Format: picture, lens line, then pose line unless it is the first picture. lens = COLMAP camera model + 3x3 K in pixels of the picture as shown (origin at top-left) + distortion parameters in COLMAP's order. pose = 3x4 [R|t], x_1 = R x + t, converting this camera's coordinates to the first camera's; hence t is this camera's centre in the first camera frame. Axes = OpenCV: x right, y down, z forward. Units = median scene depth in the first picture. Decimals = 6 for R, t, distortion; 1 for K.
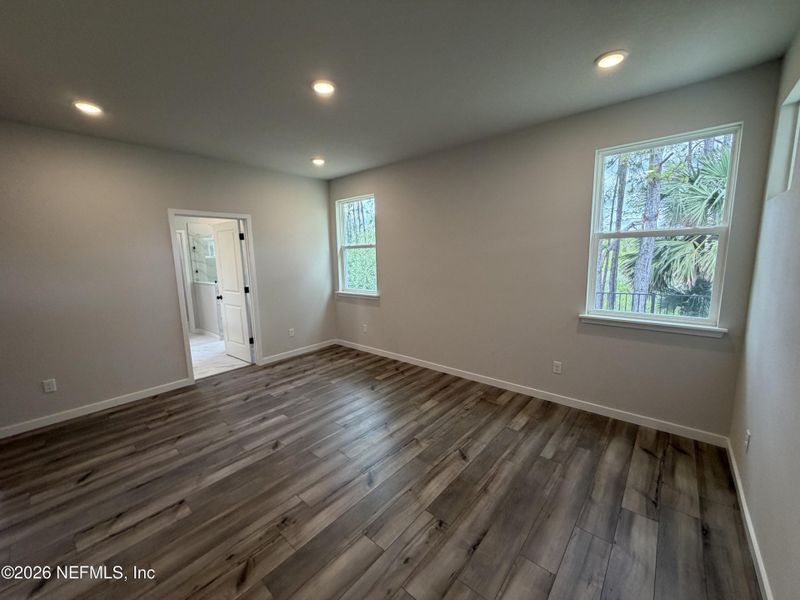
lens RADIAL K [[318.9, 0, 389.2], [0, 318.9, 288.9], [0, 0, 1]] dist [-0.001203, 0.000333]
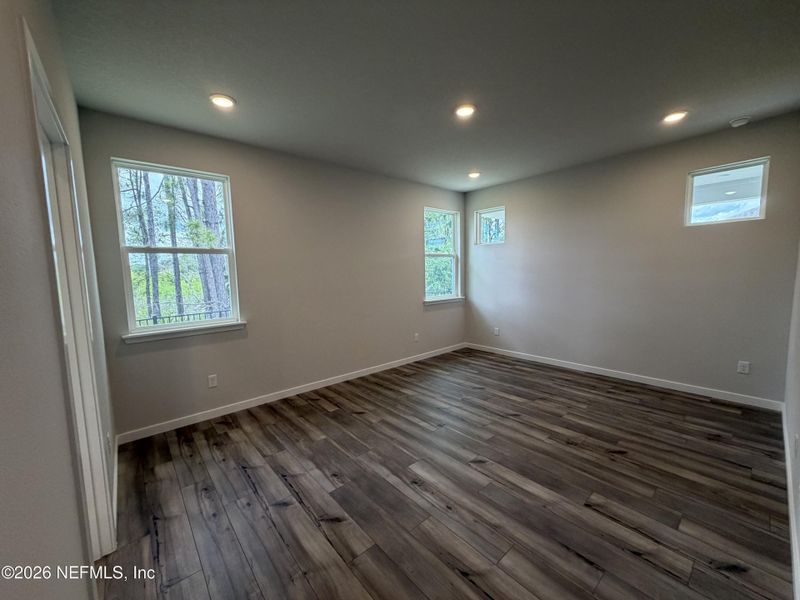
lens RADIAL K [[318.9, 0, 400.1], [0, 318.9, 298.6], [0, 0, 1]] dist [-0.001203, 0.000333]
pose [[0.135966, -0.073033, 0.988018, -1.073422], [0.128332, 0.990175, 0.055532, -0.042435], [-0.982367, 0.119244, 0.144003, 0.887646]]
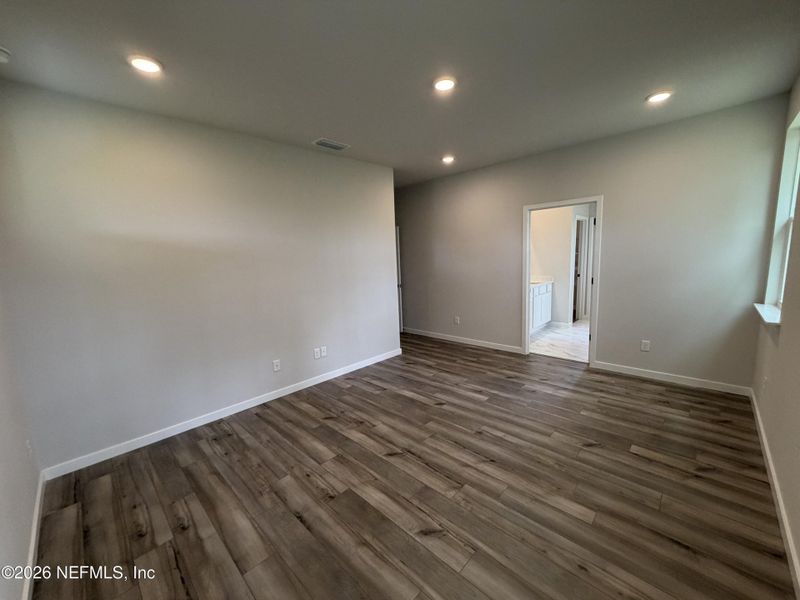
lens RADIAL K [[318.9, 0, 409.1], [0, 318.9, 297.0], [0, 0, 1]] dist [-0.001203, 0.000333]
pose [[-0.019563, 0.156552, -0.987476, 0.691265], [-0.065755, 0.985325, 0.157514, -0.091348], [0.997644, 0.068013, -0.008982, 0.739943]]
